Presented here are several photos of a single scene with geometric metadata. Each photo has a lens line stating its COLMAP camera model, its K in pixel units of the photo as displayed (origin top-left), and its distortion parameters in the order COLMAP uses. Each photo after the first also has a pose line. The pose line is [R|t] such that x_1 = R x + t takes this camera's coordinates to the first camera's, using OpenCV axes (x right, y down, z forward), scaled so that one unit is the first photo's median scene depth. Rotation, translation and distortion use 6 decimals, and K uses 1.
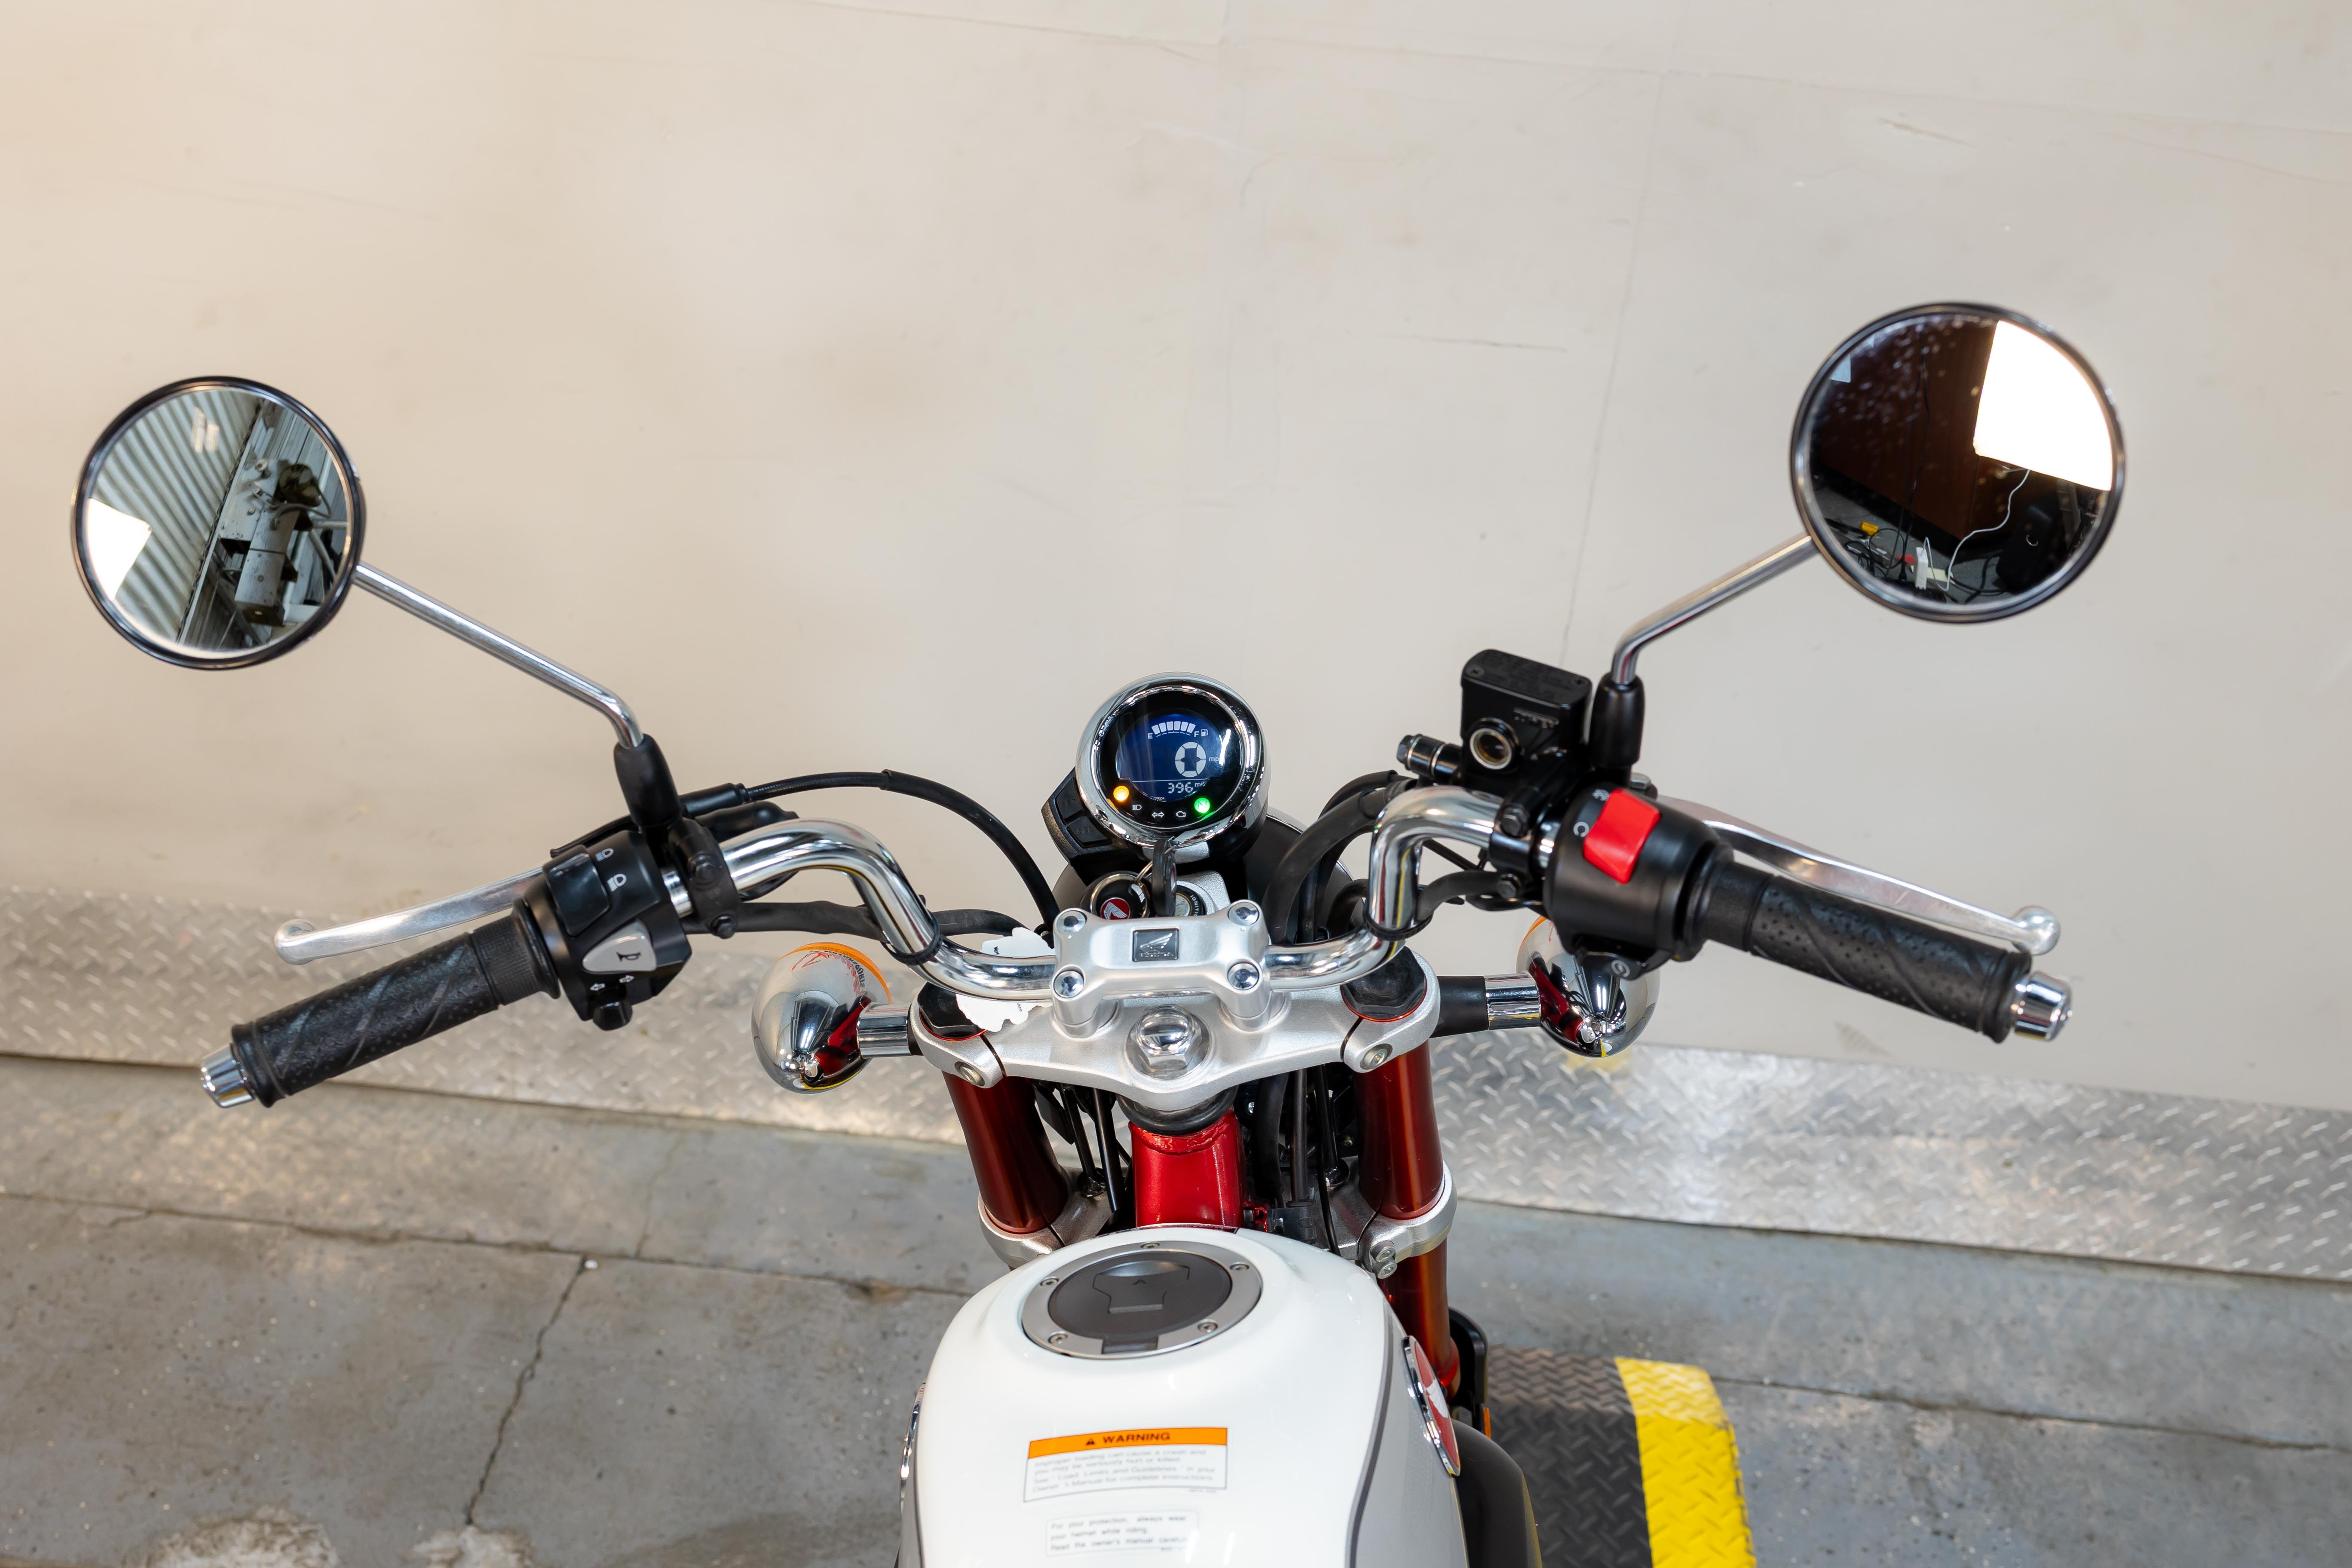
lens RADIAL K [[2359.3, 0, 1176.0], [0, 2359.3, 784.0], [0, 0, 1]] dist [0.002502, 0.008755]
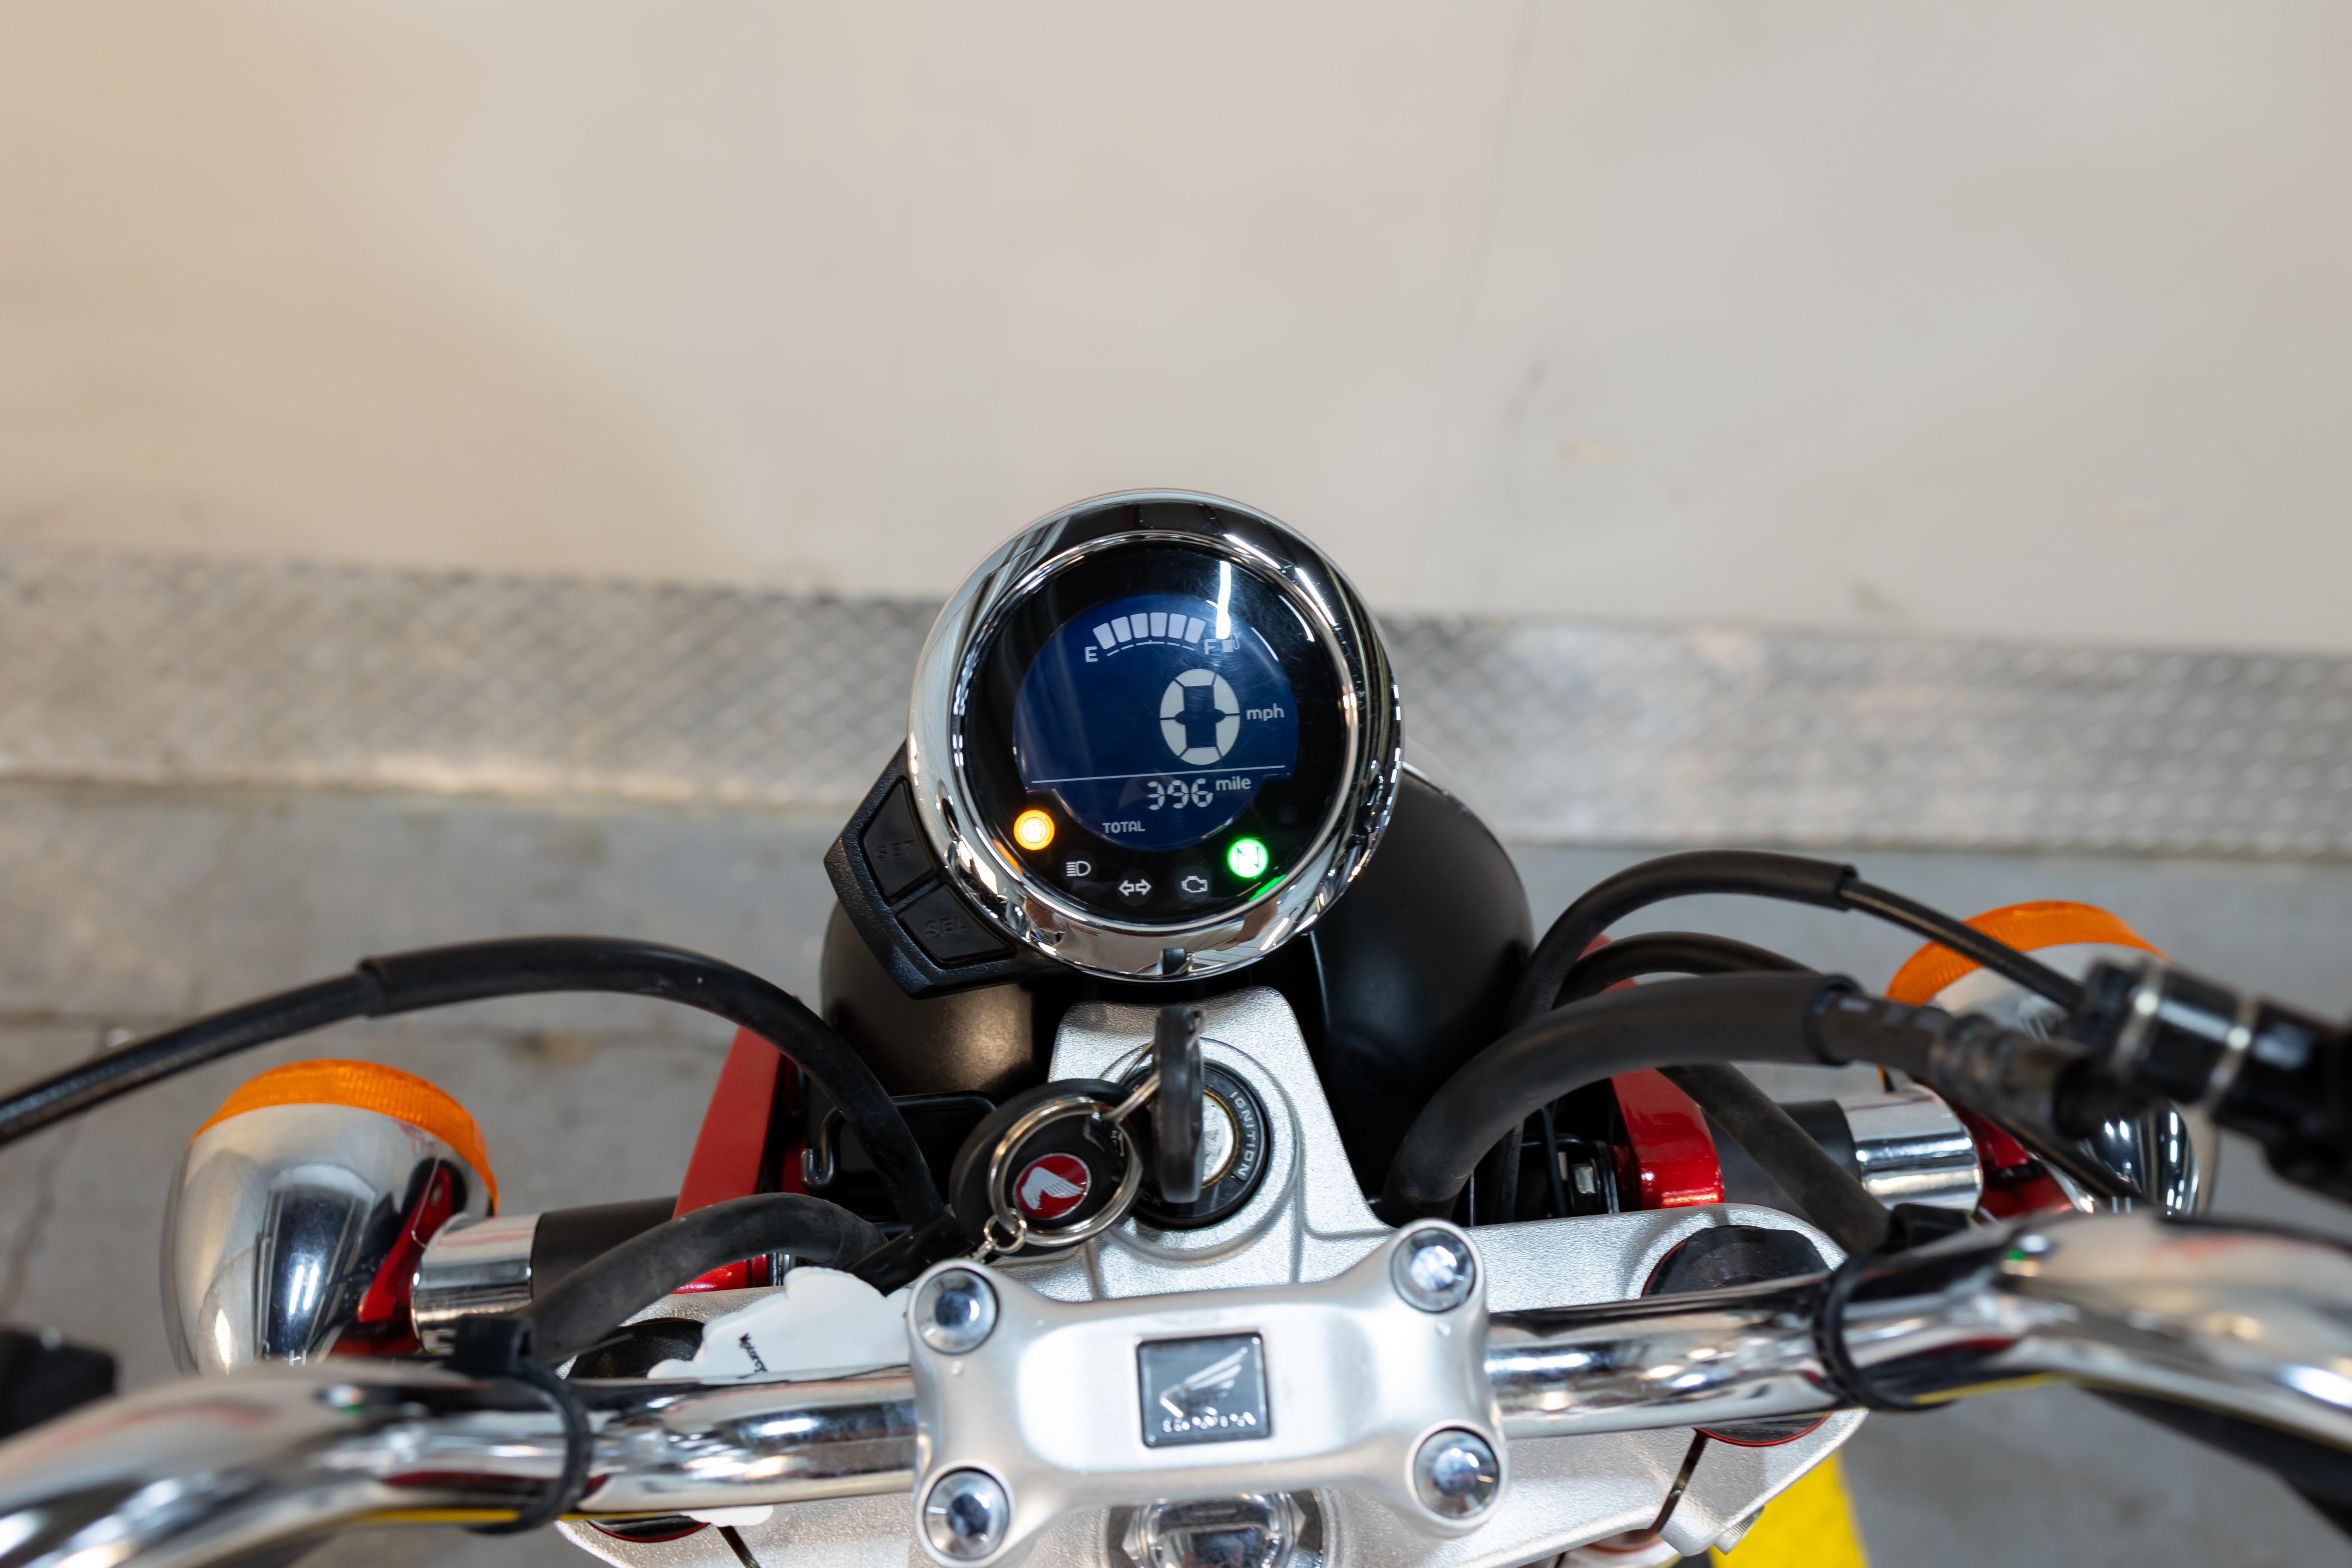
lens RADIAL K [[2359.3, 0, 1176.0], [0, 2359.3, 784.0], [0, 0, 1]] dist [0.002502, 0.008755]
pose [[0.990200, -0.064230, 0.124013, -0.048072], [0.025146, 0.955452, 0.294073, -0.117390], [-0.137377, -0.288073, 0.947703, 0.636050]]
